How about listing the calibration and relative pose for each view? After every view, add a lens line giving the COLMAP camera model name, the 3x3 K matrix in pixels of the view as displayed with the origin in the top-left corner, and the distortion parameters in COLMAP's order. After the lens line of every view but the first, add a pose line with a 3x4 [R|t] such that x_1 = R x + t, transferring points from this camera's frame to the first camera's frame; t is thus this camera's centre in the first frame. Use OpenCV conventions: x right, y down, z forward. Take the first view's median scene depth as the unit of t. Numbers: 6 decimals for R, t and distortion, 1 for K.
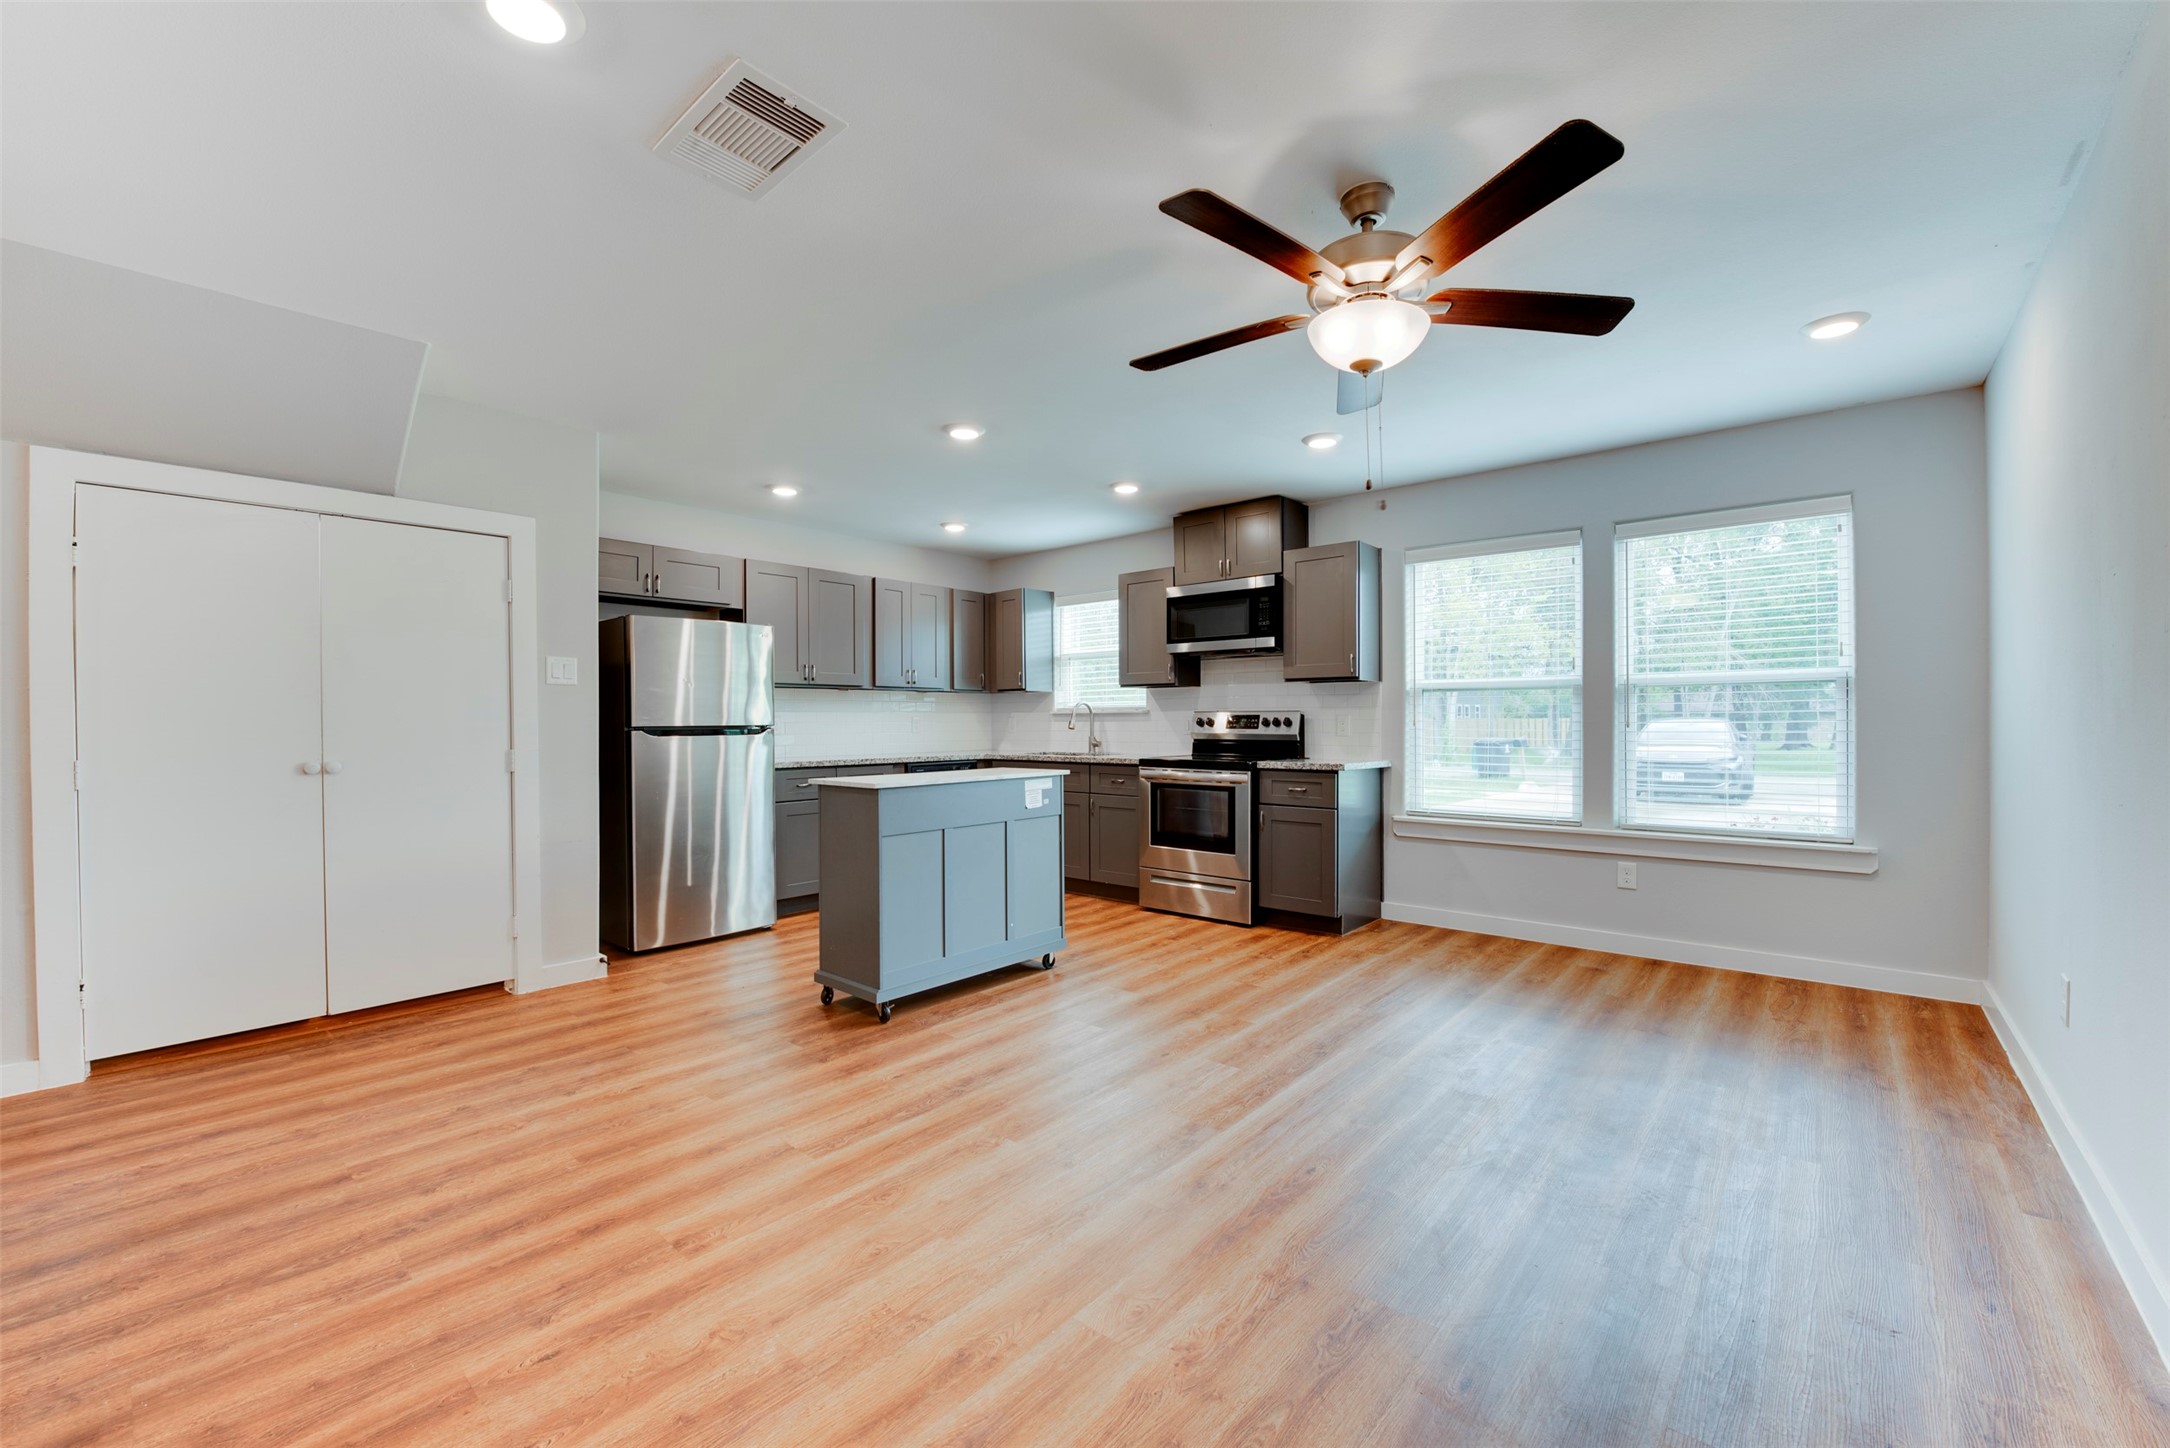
lens RADIAL K [[860.7, 0, 1091.2], [0, 860.7, 726.0], [0, 0, 1]] dist [-0.014271, -0.000588]
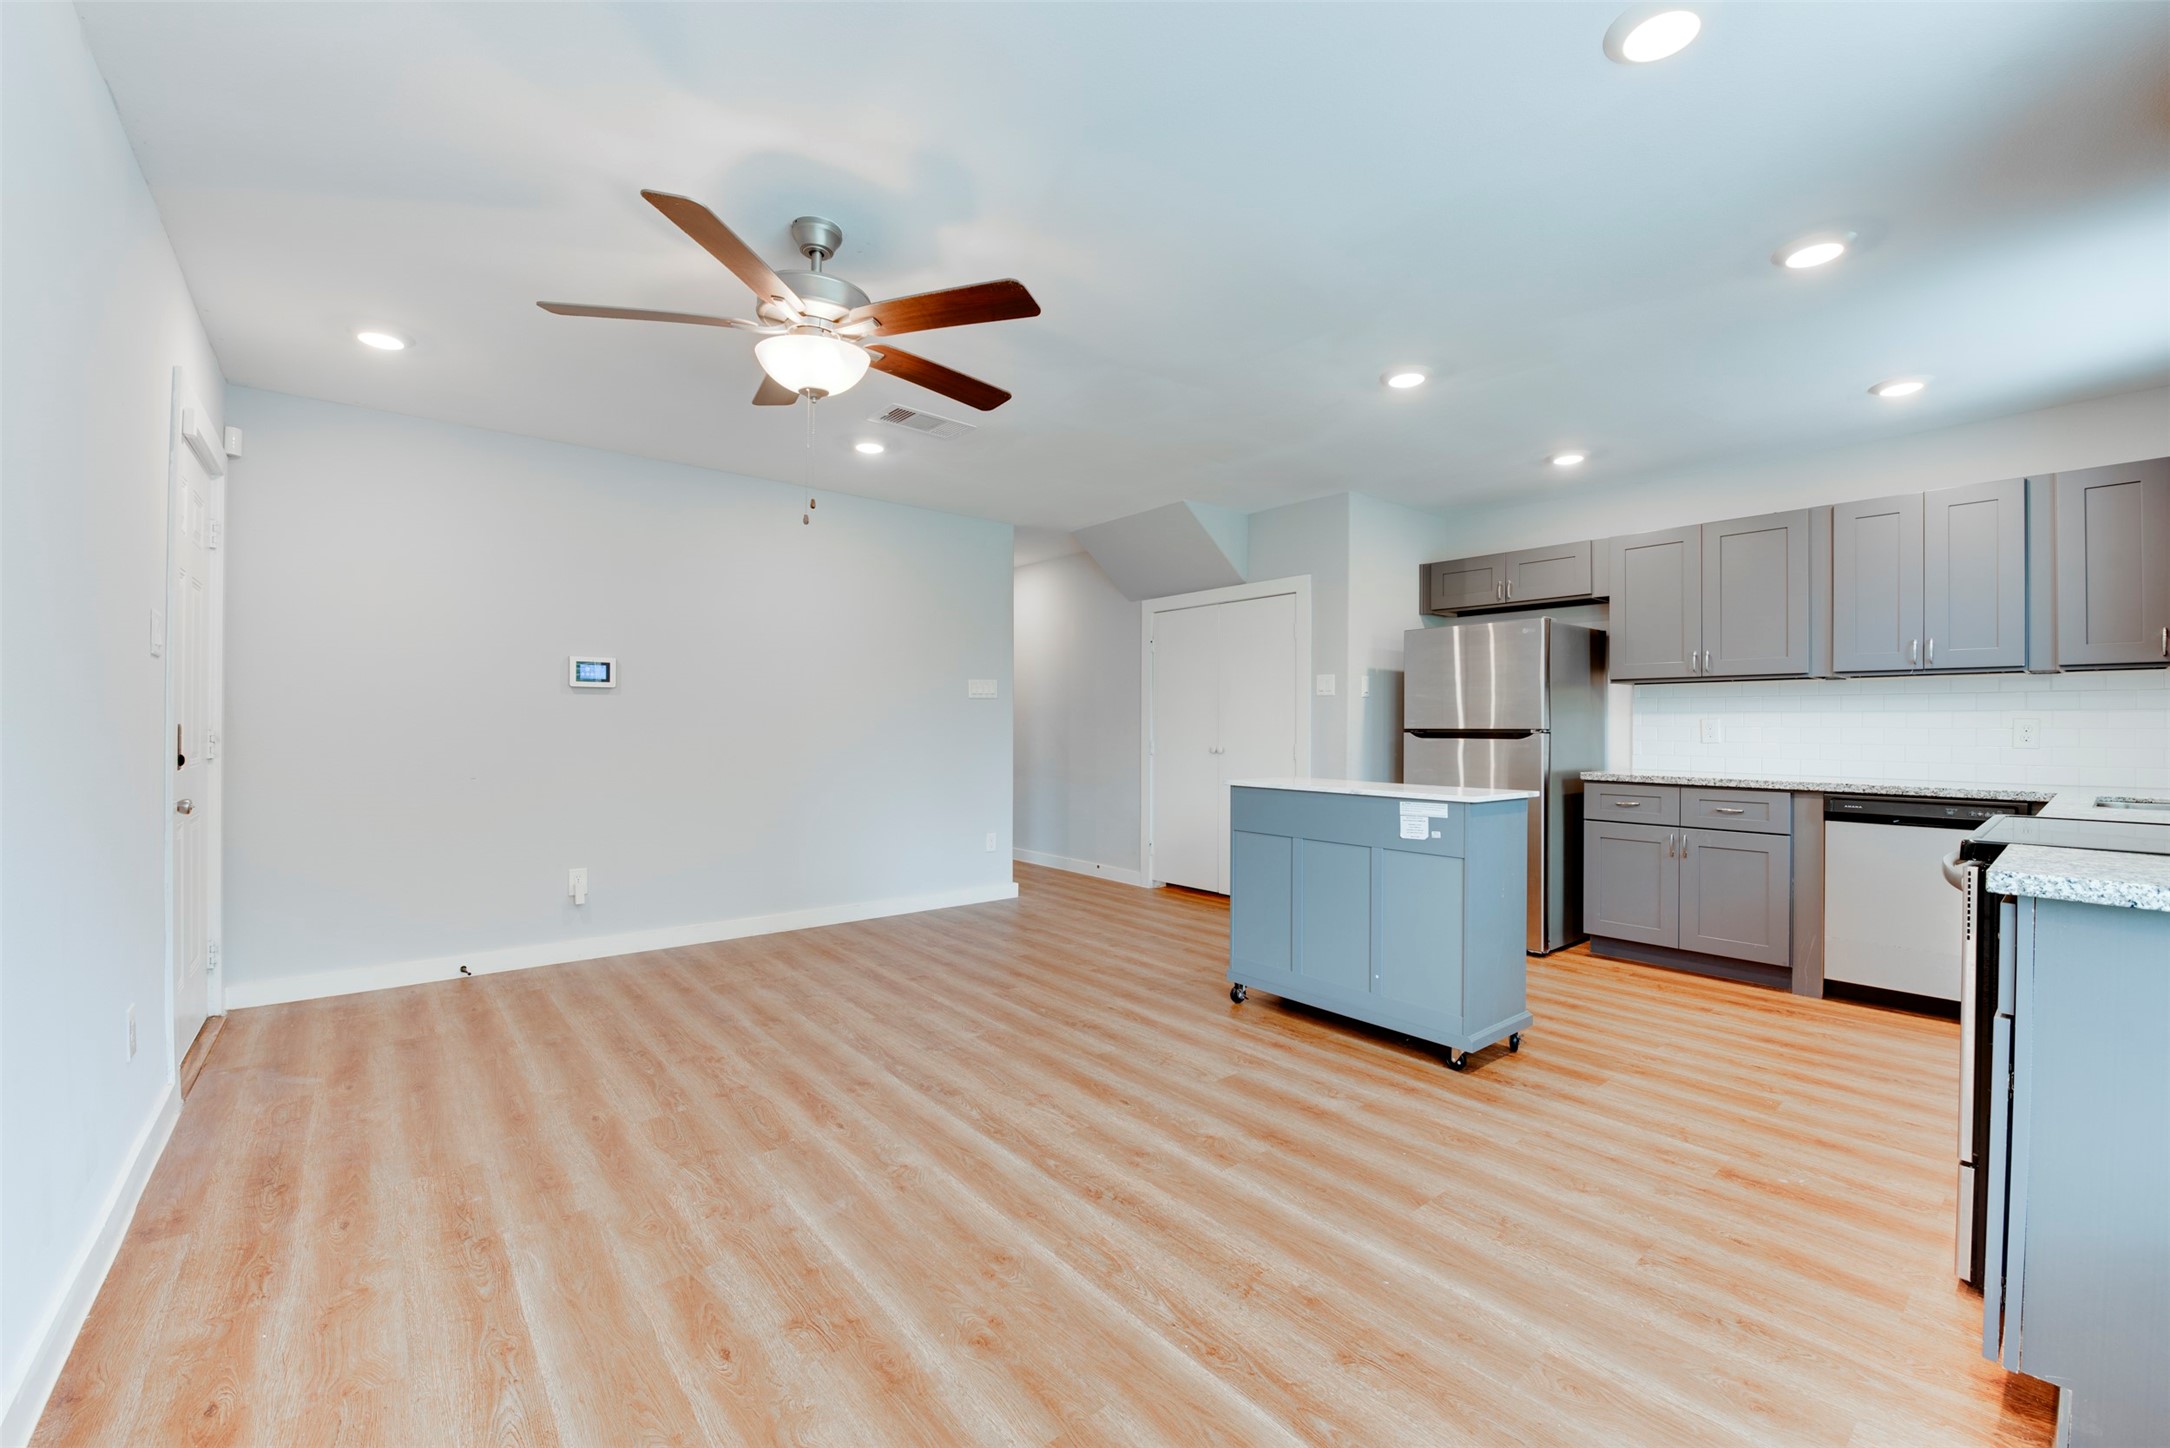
lens RADIAL K [[883.4, 0, 1088.3], [0, 883.4, 722.7], [0, 0, 1]] dist [-0.010224, -0.005718]
pose [[-0.164951, 0.000656, -0.986302, 0.558325], [-0.009893, 0.999948, 0.002320, -0.004726], [0.986252, 0.010140, -0.164936, 0.627964]]
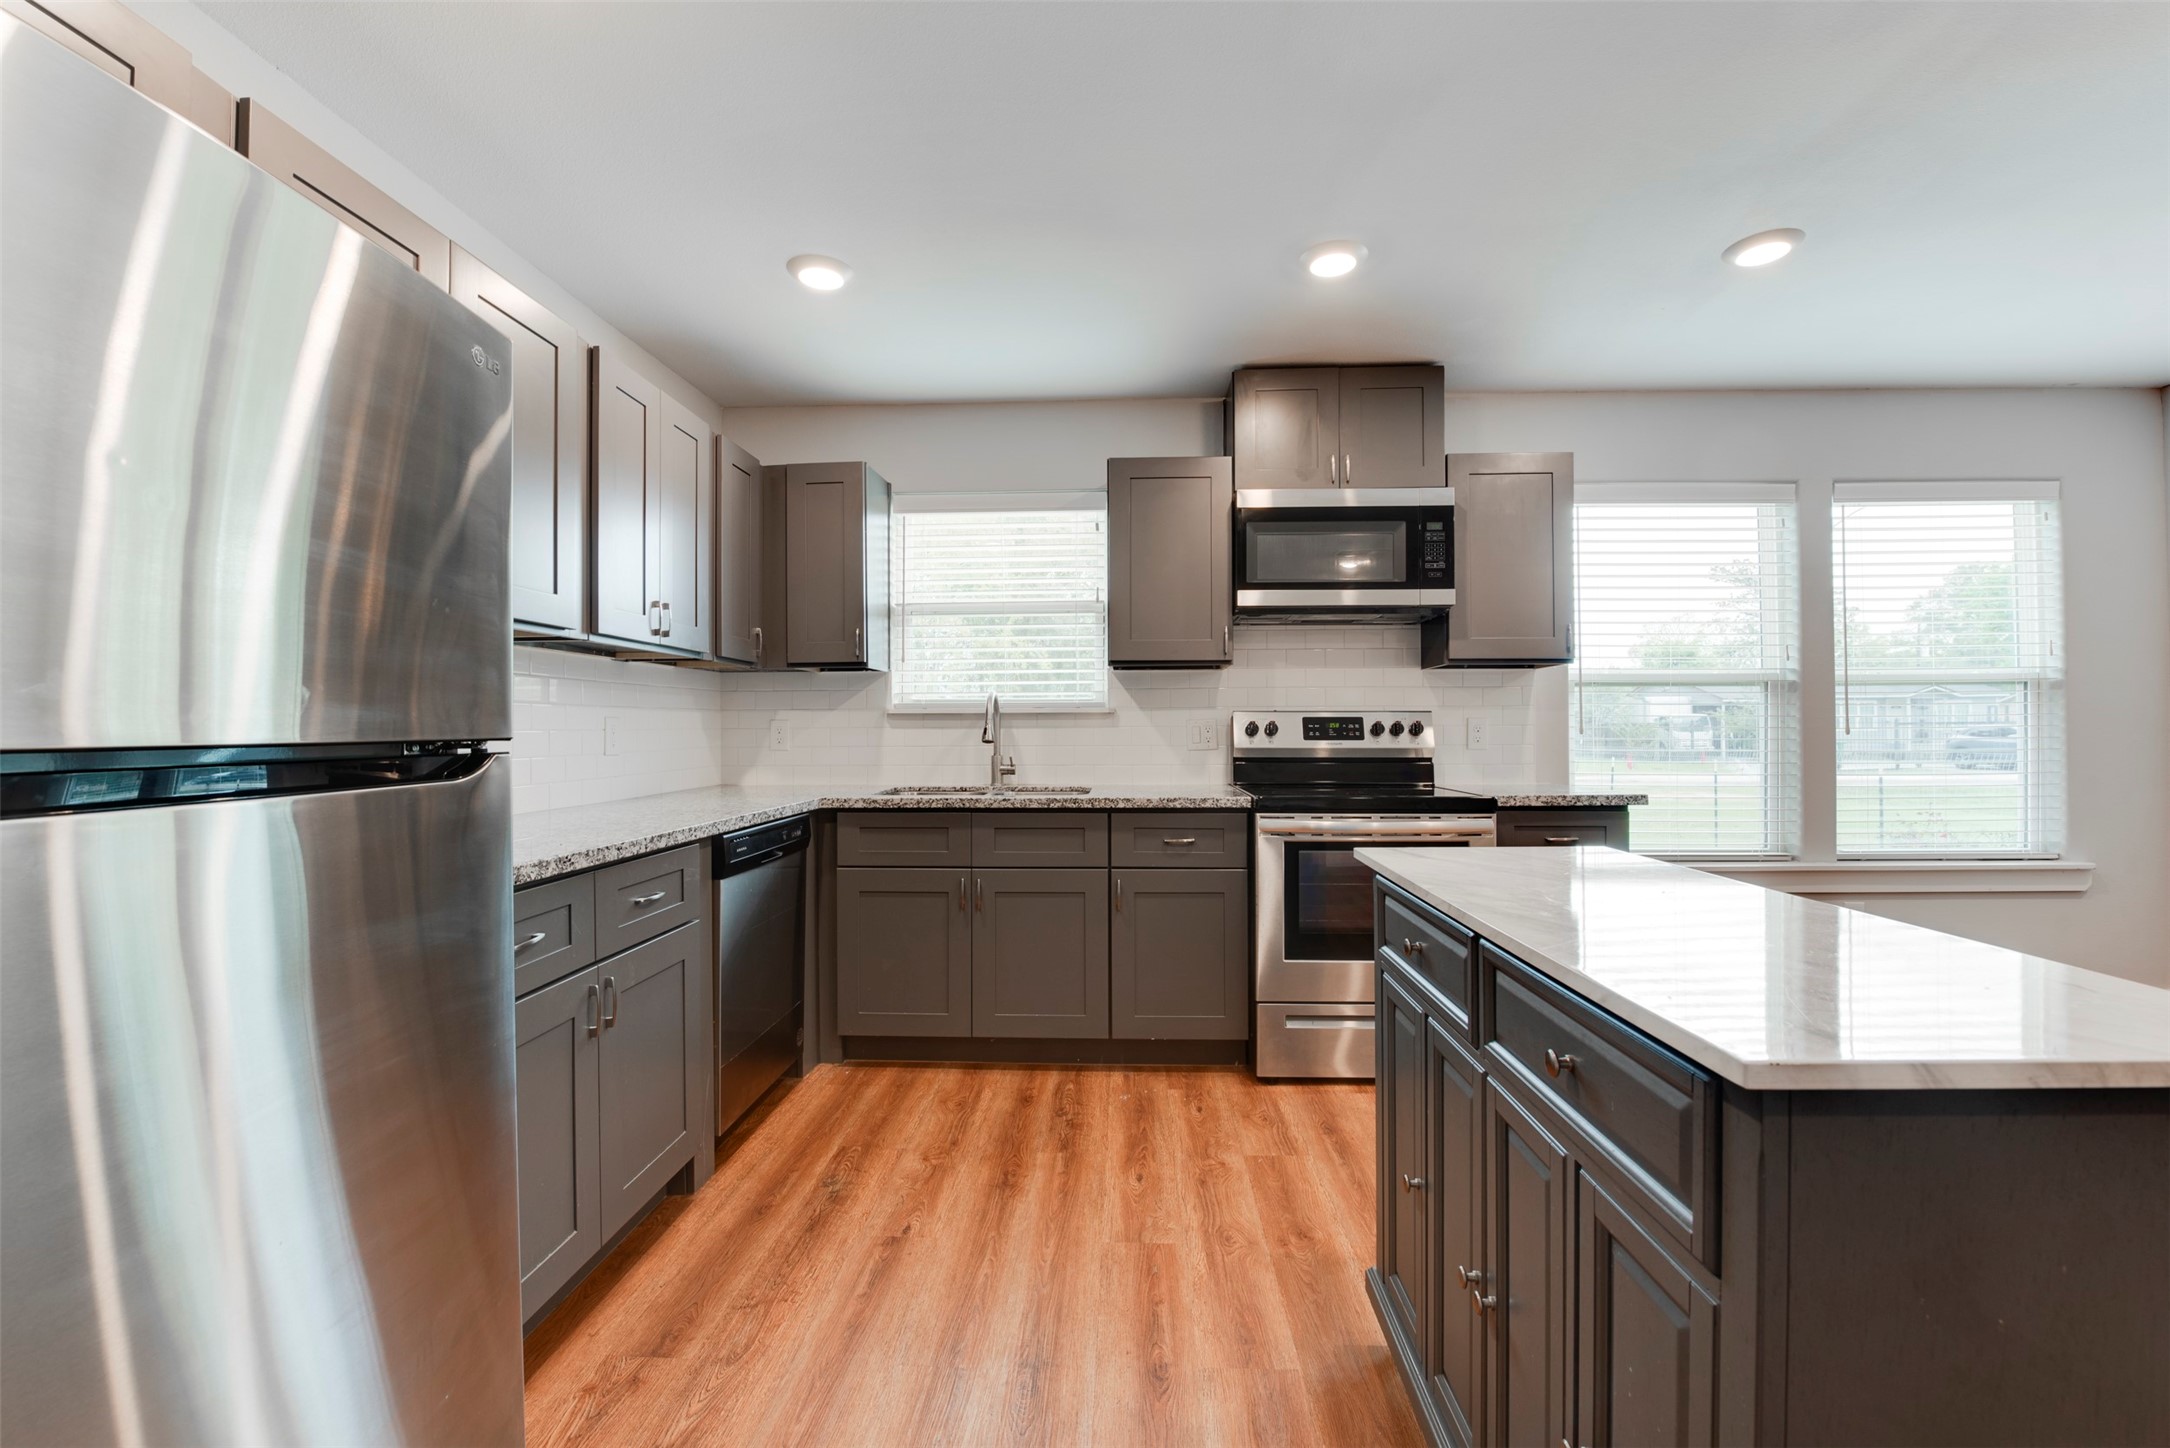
lens RADIAL K [[883.4, 0, 1088.3], [0, 883.4, 722.7], [0, 0, 1]] dist [-0.010224, -0.005718]
pose [[0.786820, 0.004642, 0.617165, -0.361076], [0.004867, 0.999894, -0.013726, -0.001182], [-0.617163, 0.013804, 0.786714, 0.639744]]
